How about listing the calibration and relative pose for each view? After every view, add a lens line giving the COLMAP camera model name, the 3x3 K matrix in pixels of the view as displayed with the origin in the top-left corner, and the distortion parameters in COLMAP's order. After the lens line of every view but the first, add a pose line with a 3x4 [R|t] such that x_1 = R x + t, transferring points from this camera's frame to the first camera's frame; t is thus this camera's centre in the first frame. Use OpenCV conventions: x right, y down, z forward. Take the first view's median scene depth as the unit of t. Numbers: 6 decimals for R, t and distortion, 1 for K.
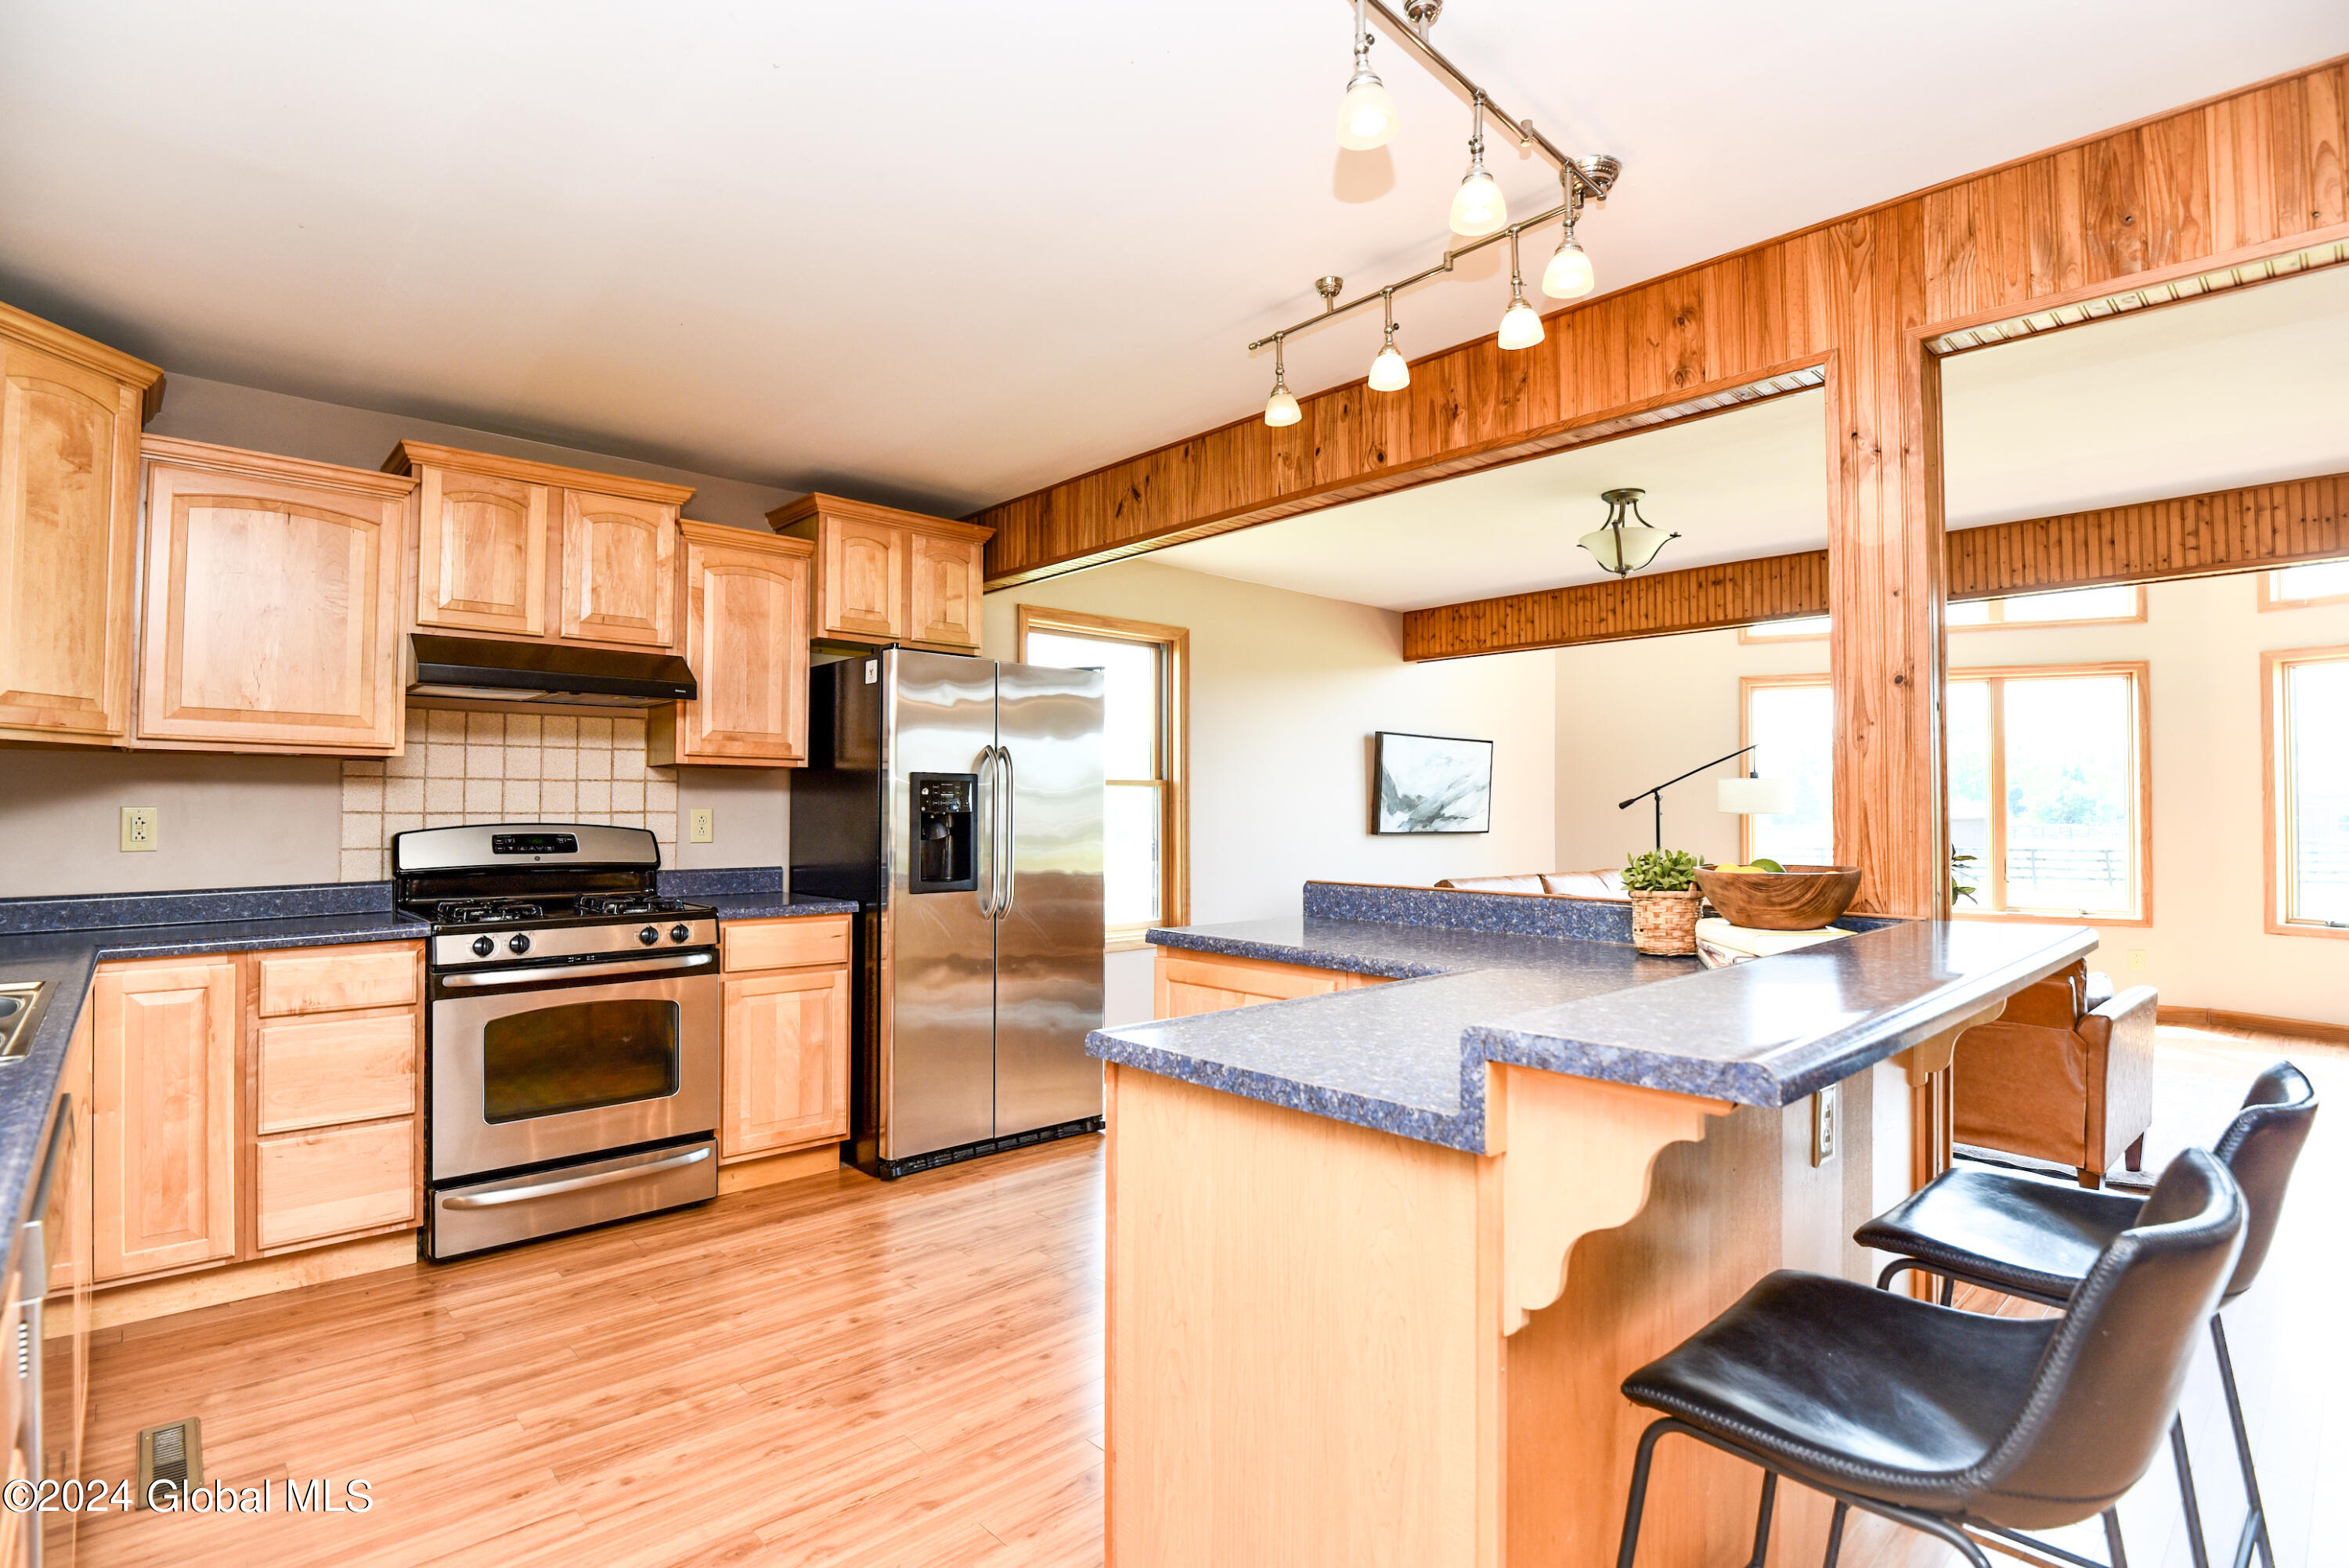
lens RADIAL K [[1147.0, 0, 1182.4], [0, 1147.0, 779.4], [0, 0, 1]] dist [-0.020814, -0.006816]
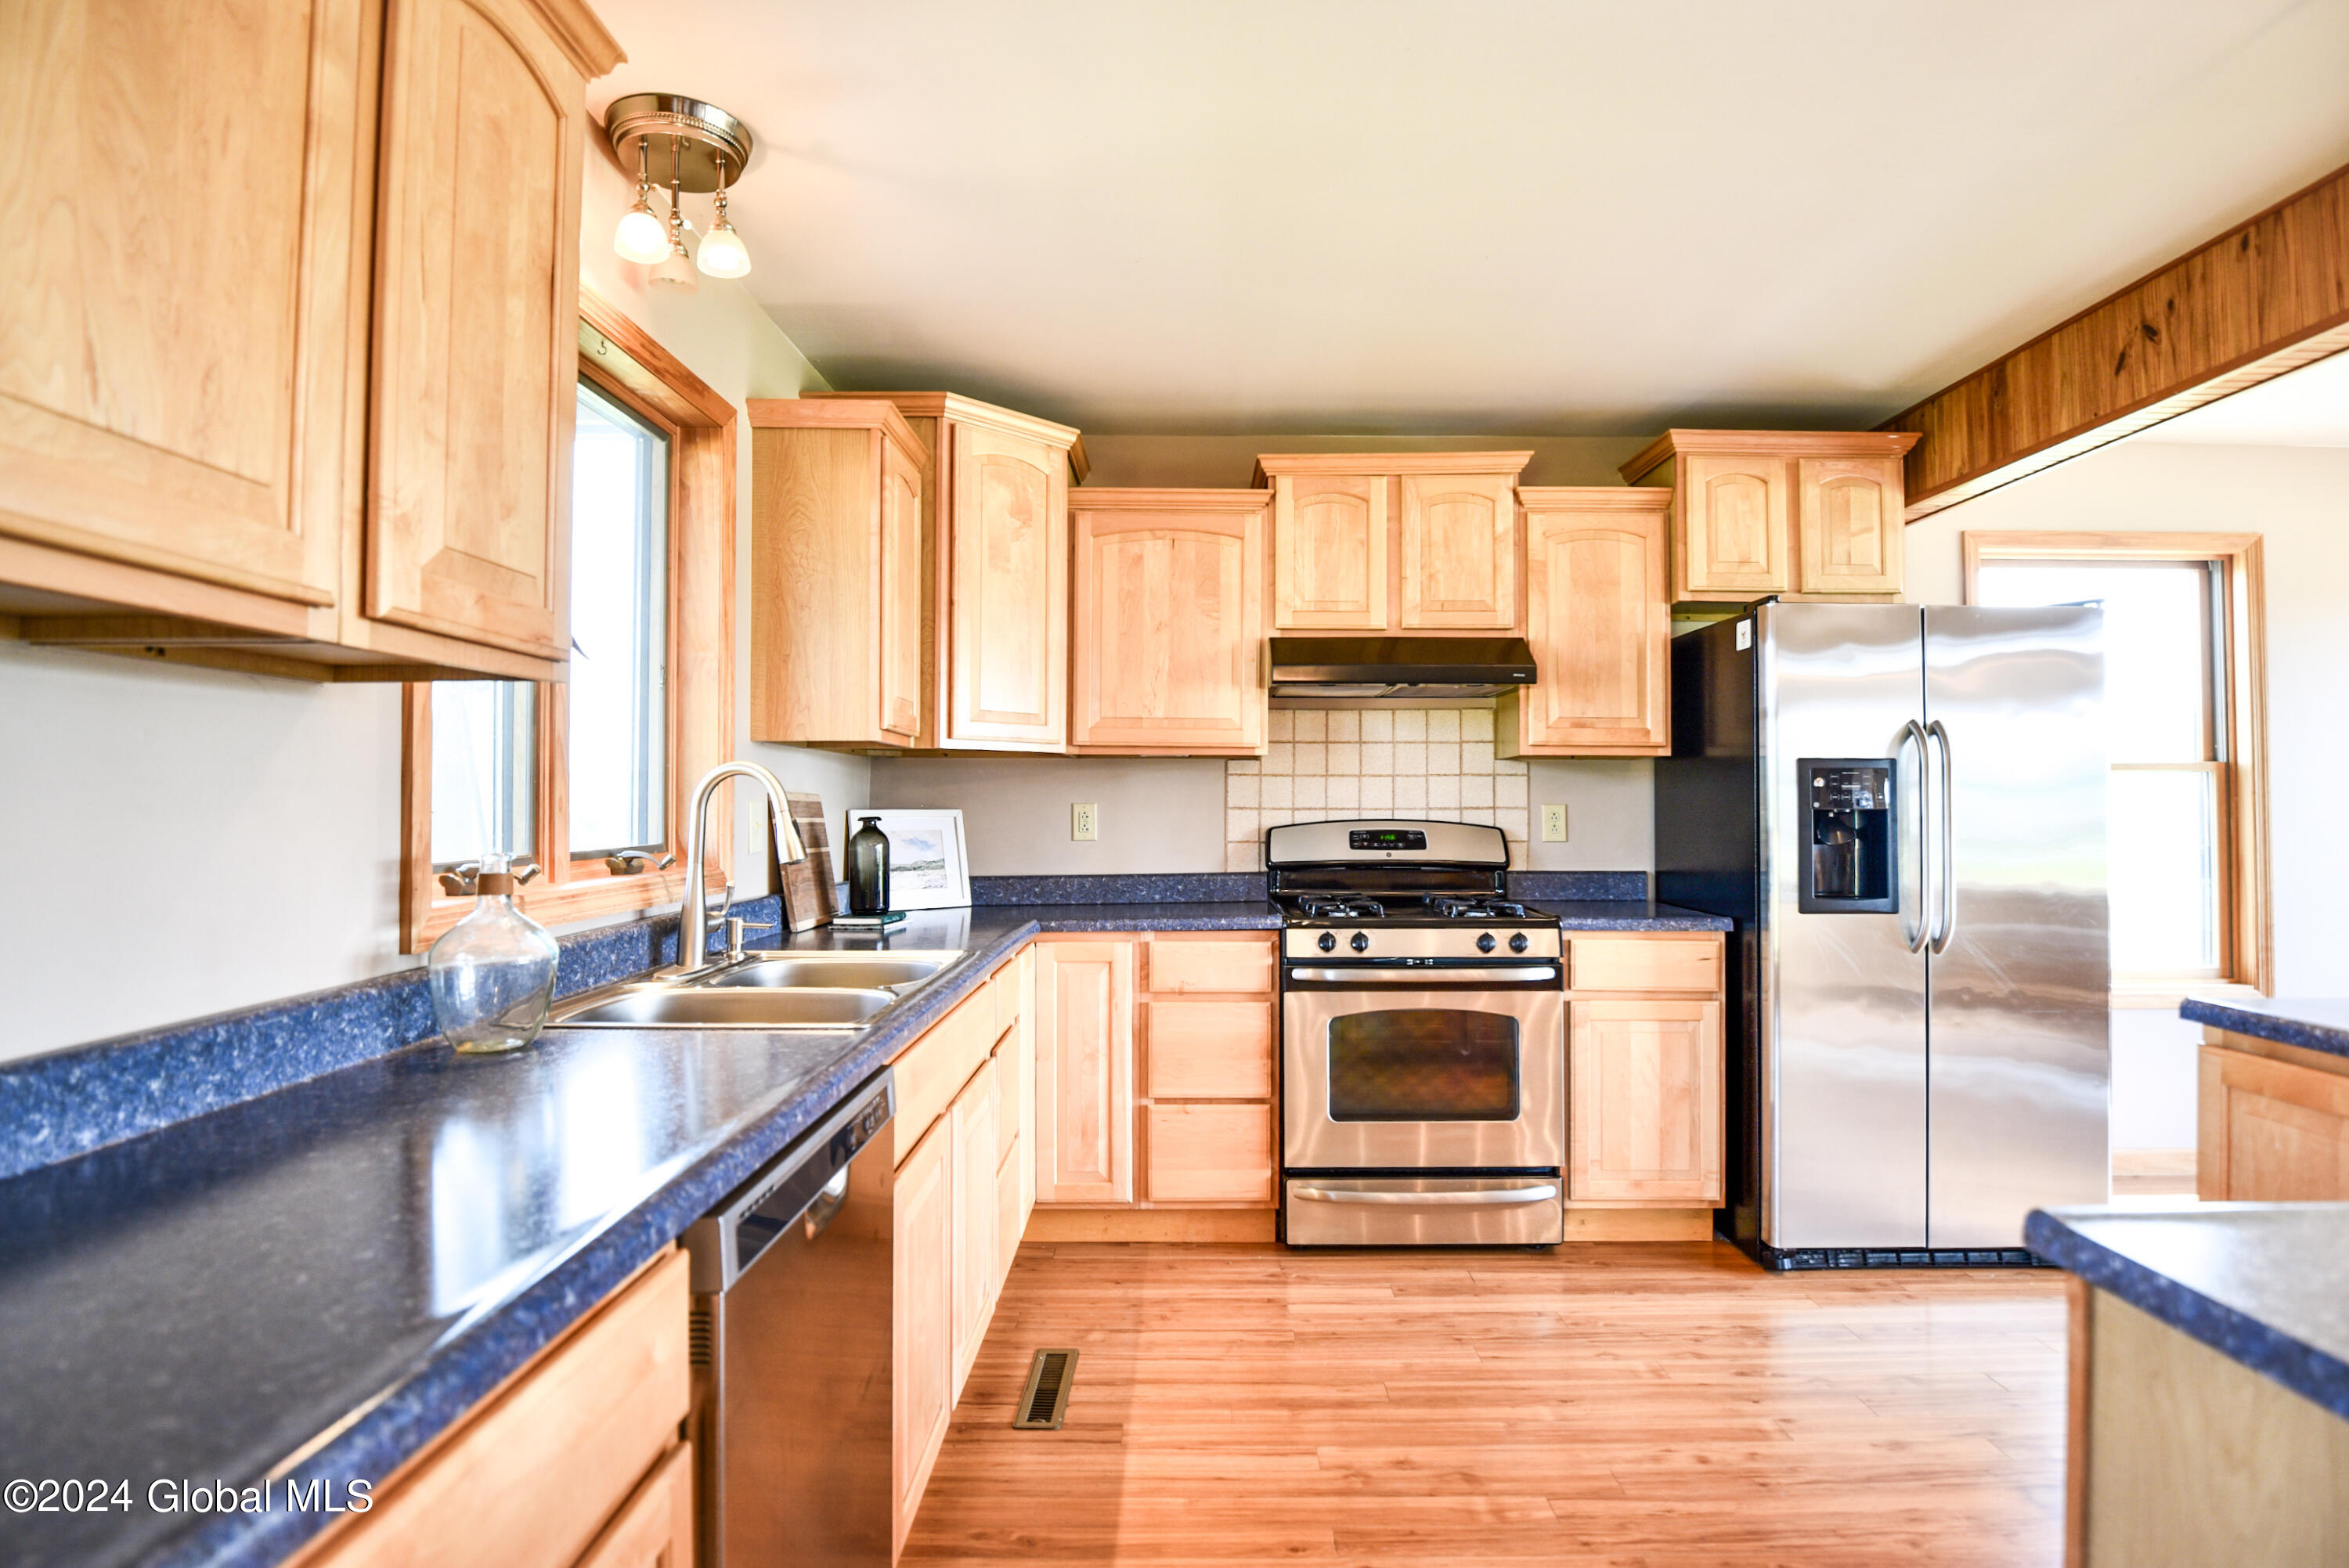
lens RADIAL K [[1176.6, 0, 1183.9], [0, 1176.6, 777.1], [0, 0, 1]] dist [-0.019762, -0.006801]
pose [[0.730433, -0.015327, -0.682812, 0.002177], [0.017009, 0.999846, -0.004248, 0.003140], [0.682772, -0.008511, 0.730582, 0.132479]]
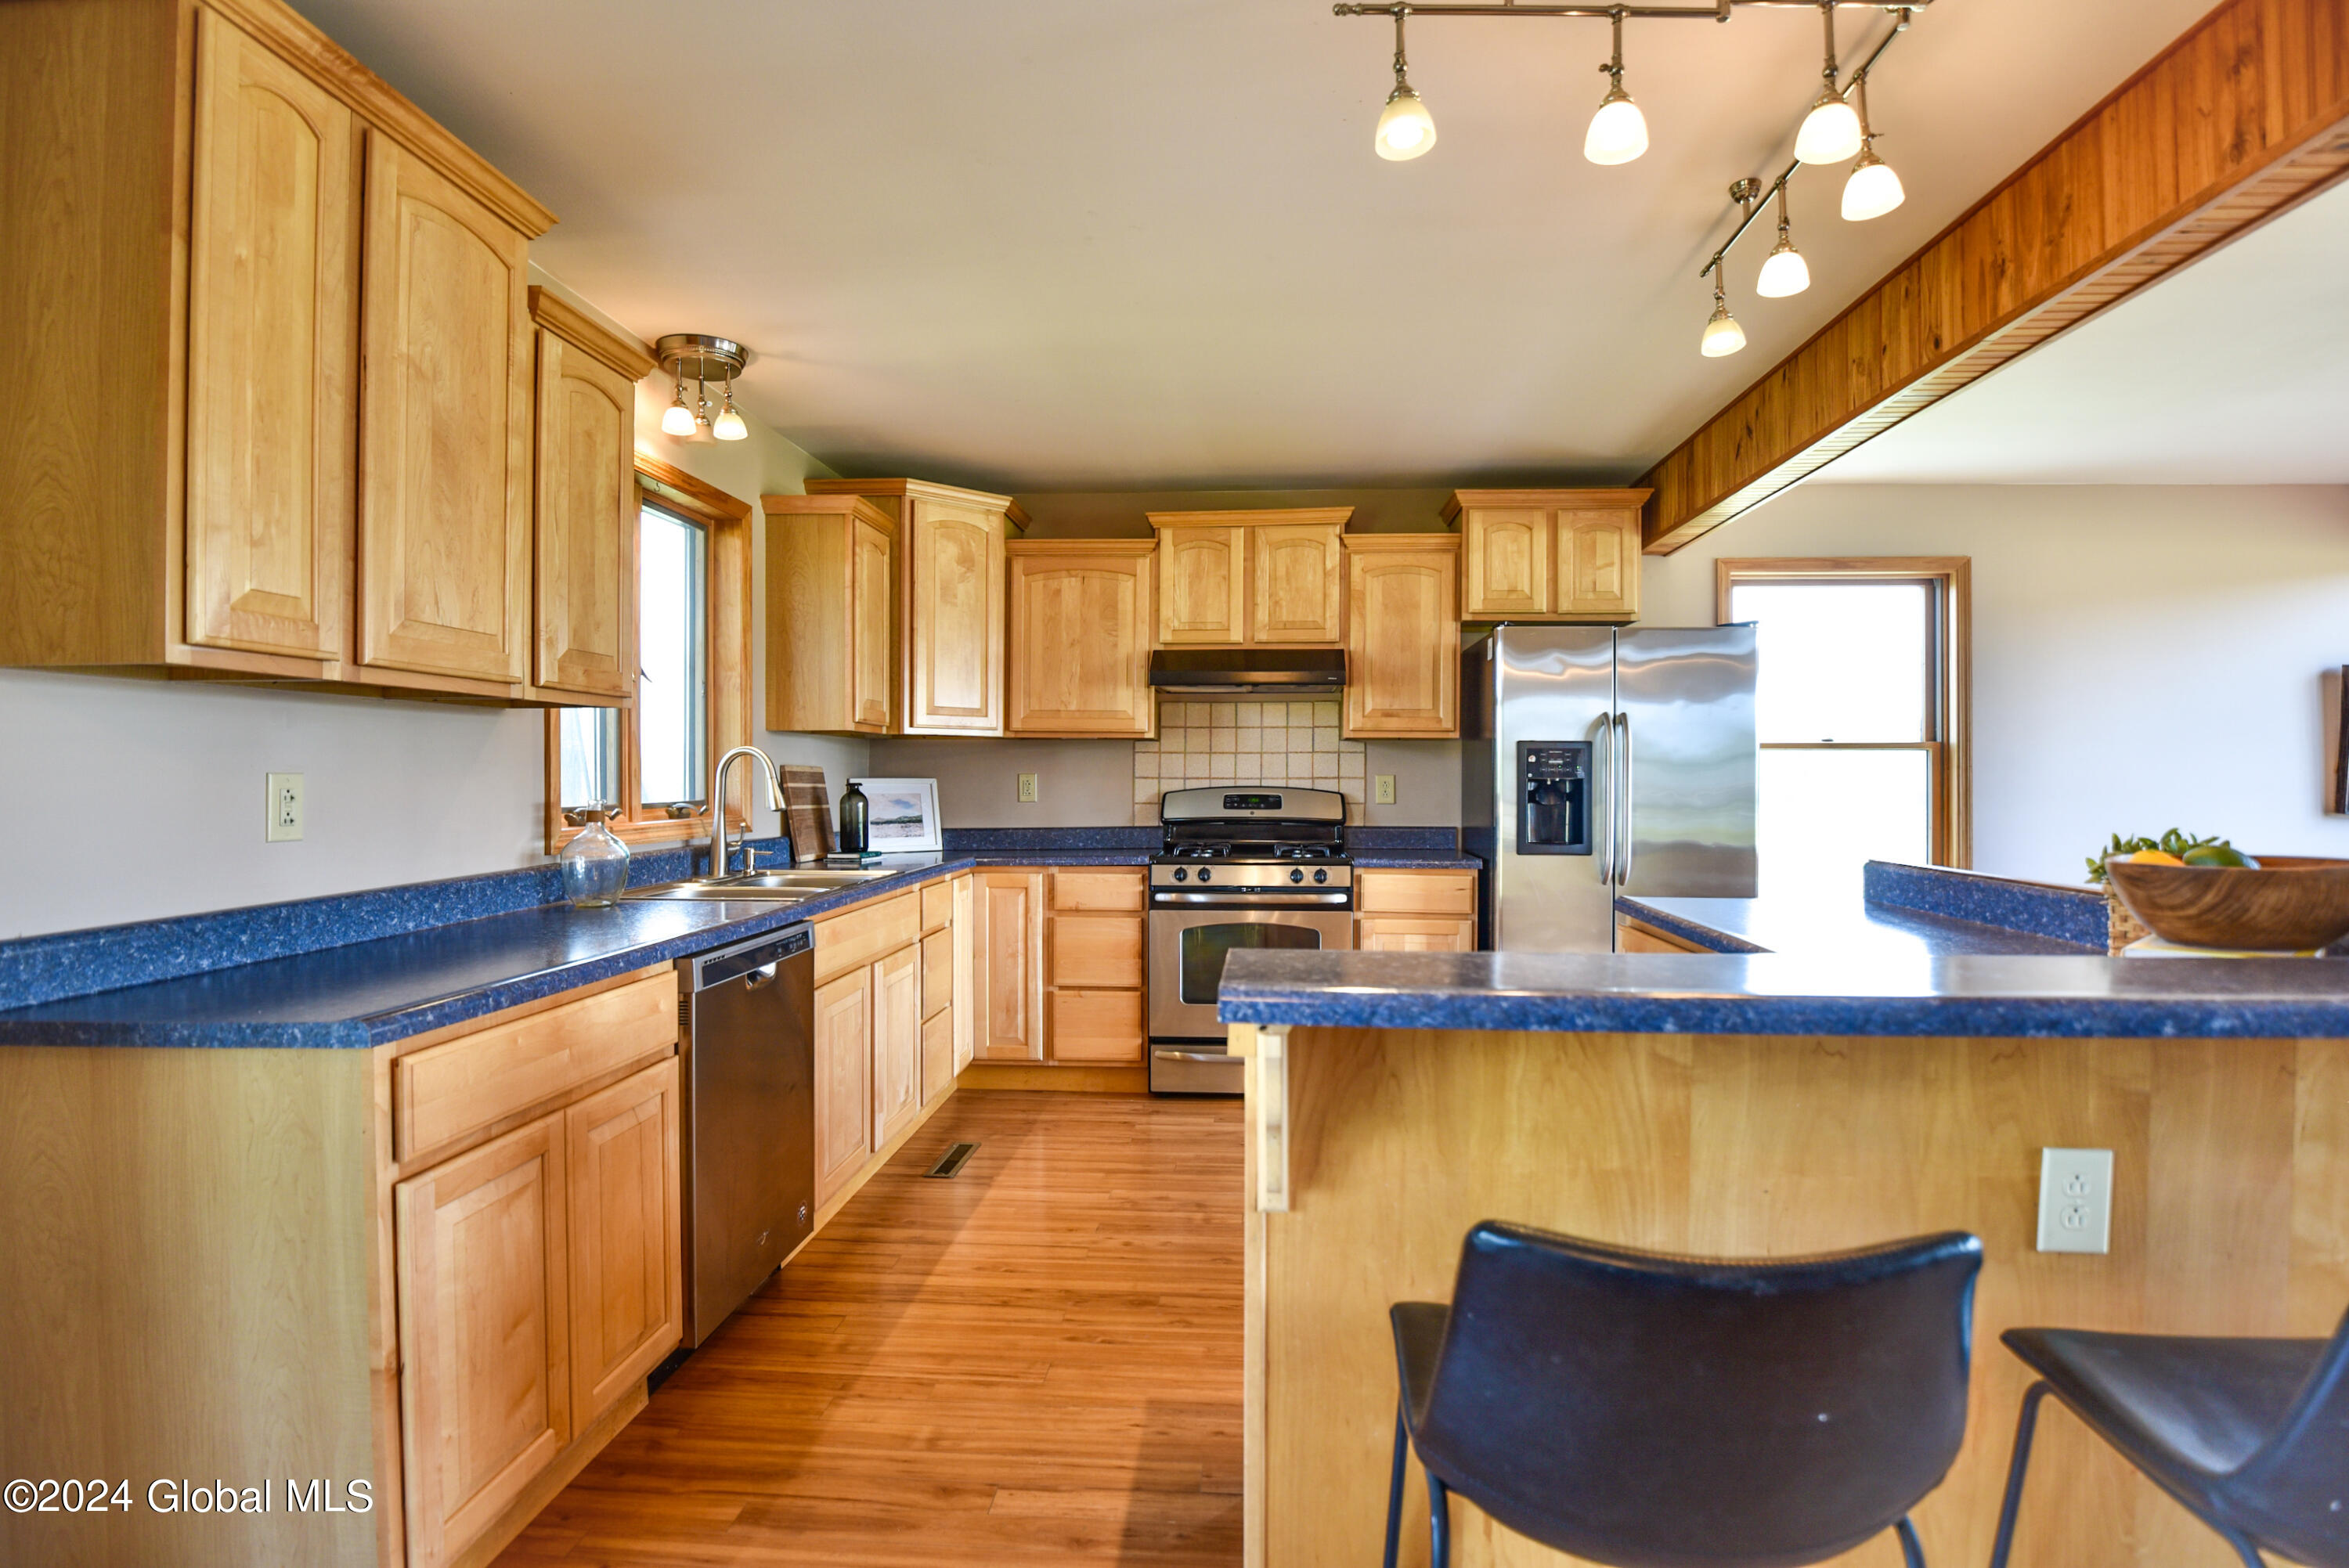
lens RADIAL K [[1152.9, 0, 1176.4], [0, 1152.9, 777.3], [0, 0, 1]] dist [-0.015106, -0.005754]
pose [[0.681686, 0.001807, -0.731643, 0.340705], [0.017170, 0.999682, 0.018466, 0.002471], [0.731443, -0.025151, 0.681438, 0.037127]]
